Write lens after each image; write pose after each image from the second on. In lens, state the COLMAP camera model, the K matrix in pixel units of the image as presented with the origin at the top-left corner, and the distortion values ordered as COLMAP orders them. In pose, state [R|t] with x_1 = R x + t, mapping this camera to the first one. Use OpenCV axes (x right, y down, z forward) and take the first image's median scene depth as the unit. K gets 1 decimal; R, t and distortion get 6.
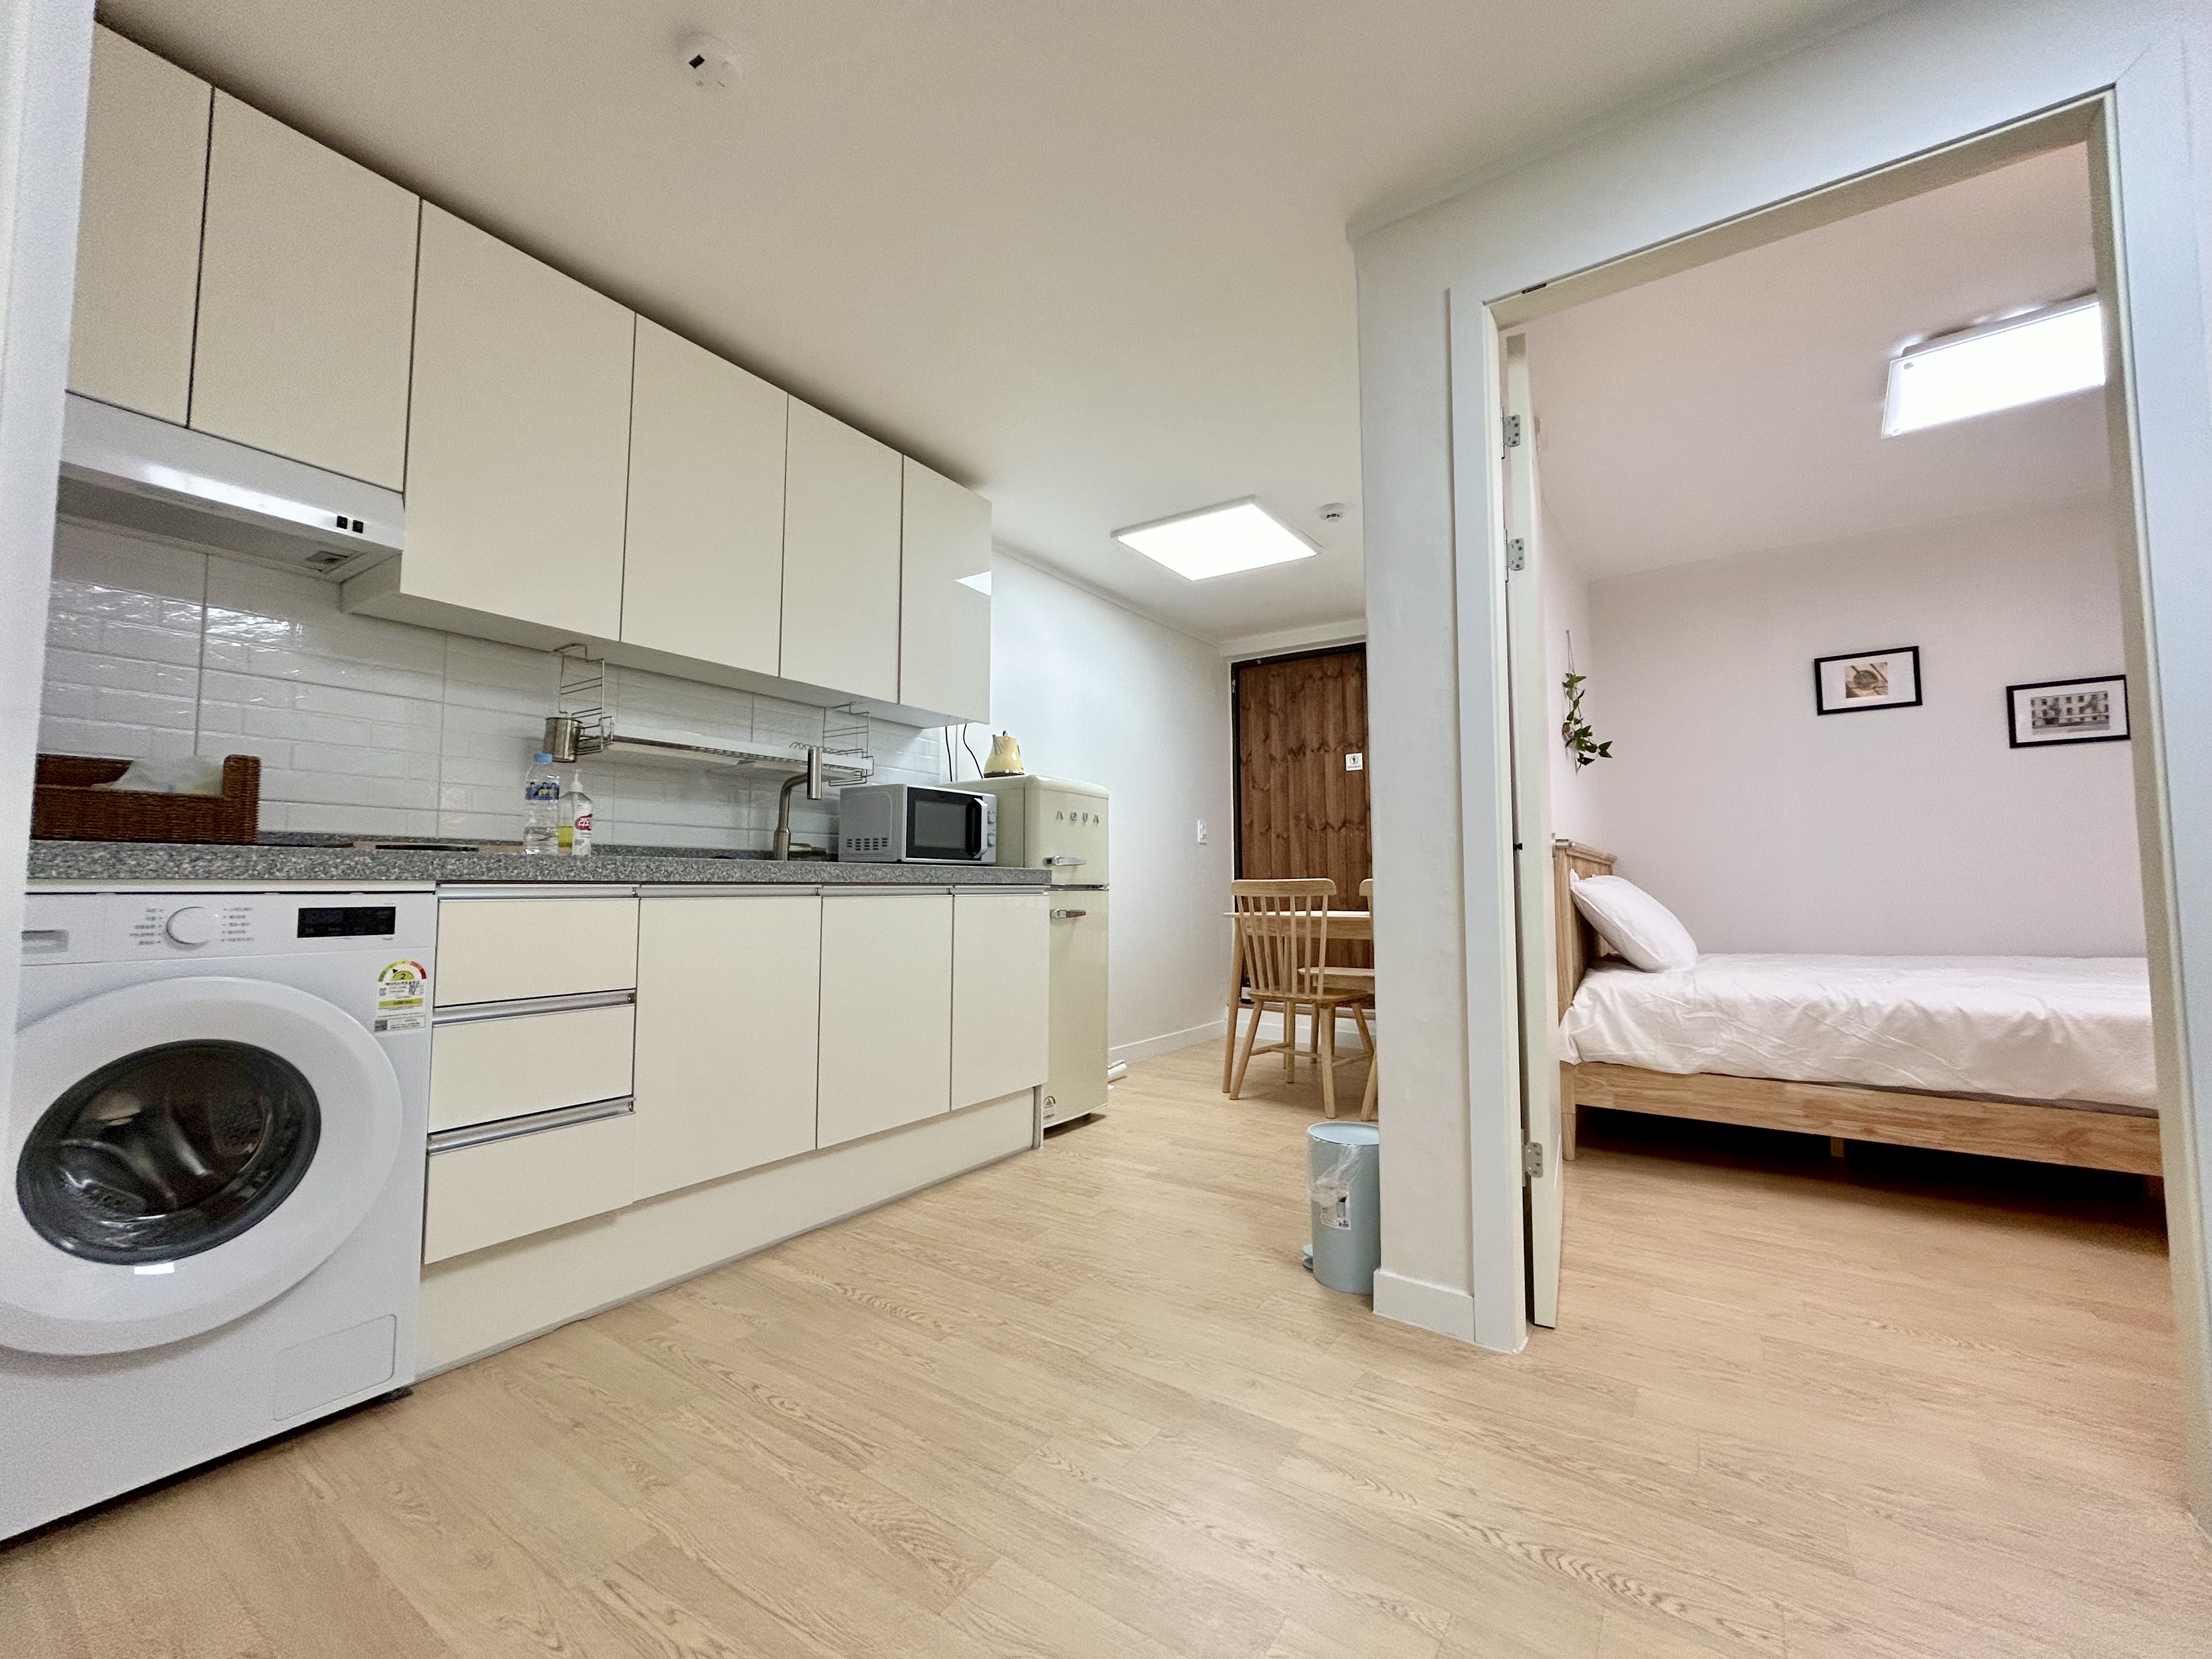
lens RADIAL K [[898.8, 0, 1105.3], [0, 898.8, 829.7], [0, 0, 1]] dist [-0.001293, 0.000268]
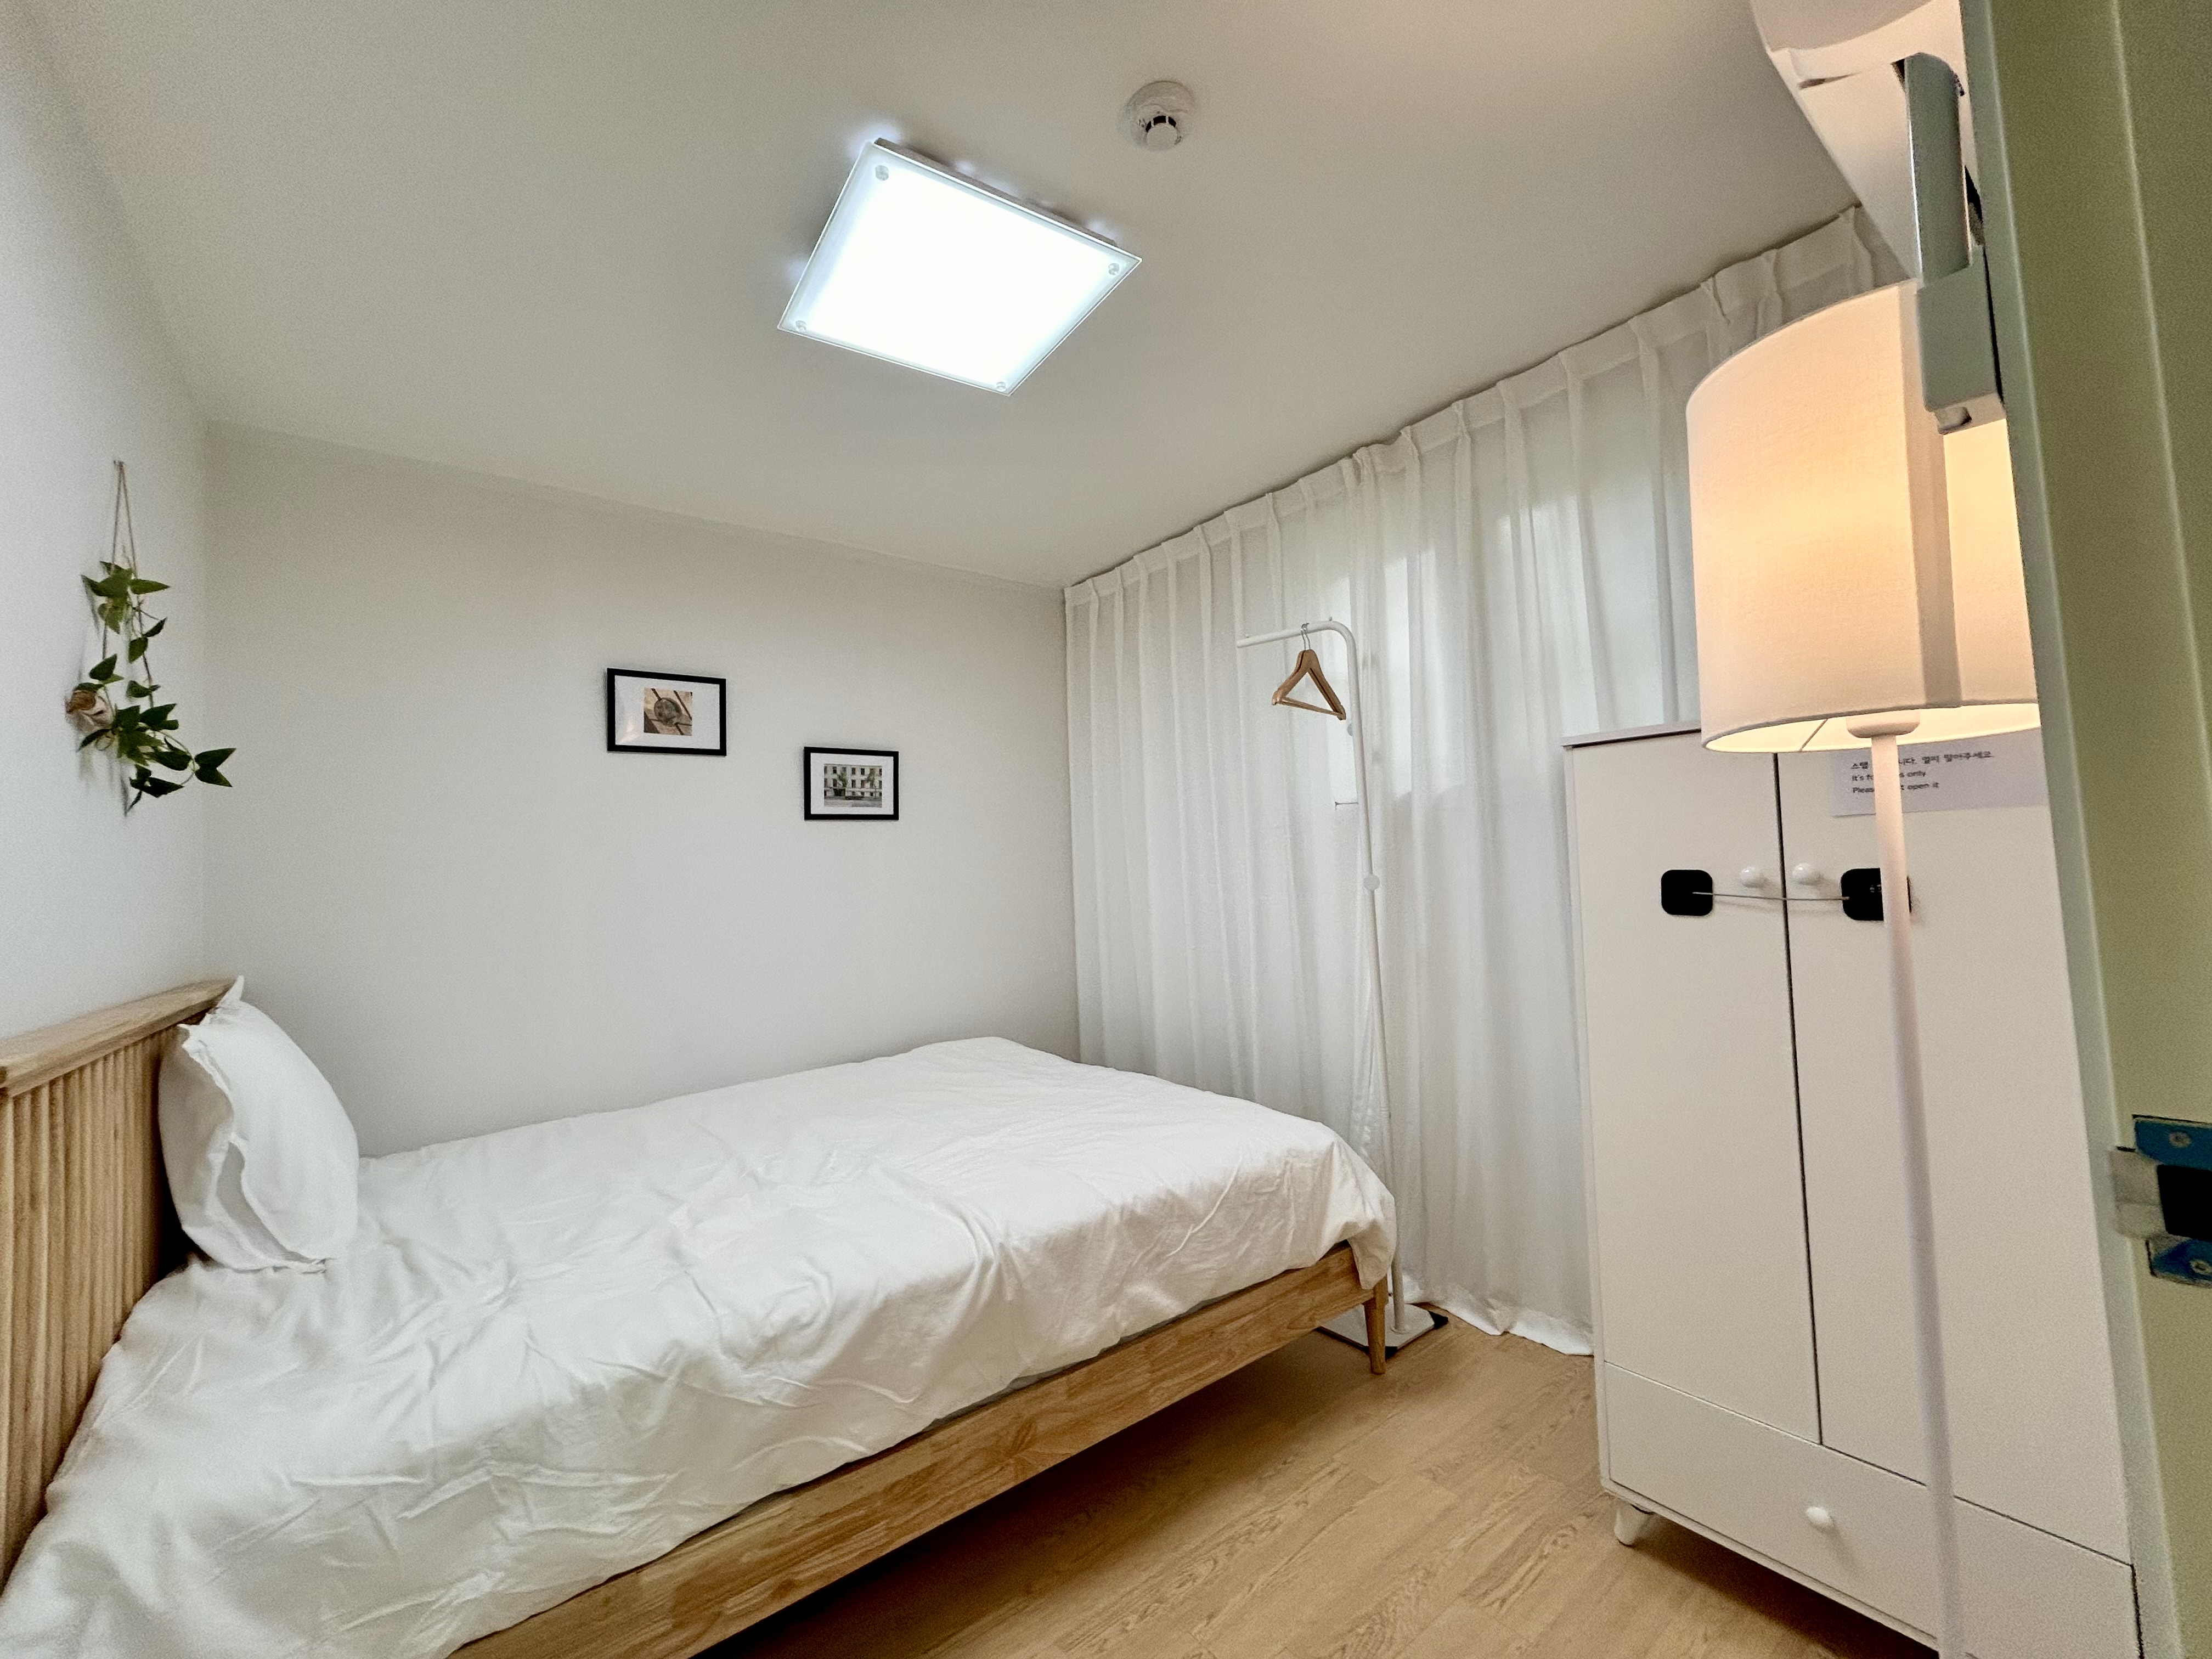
lens RADIAL K [[901.5, 0, 1105.8], [0, 901.5, 828.9], [0, 0, 1]] dist [0.001280, -0.000309]
pose [[0.297097, 0.048865, 0.953596, 0.286403], [-0.020853, 0.998784, -0.044684, -0.051172], [-0.954619, -0.006610, 0.297755, 0.486596]]
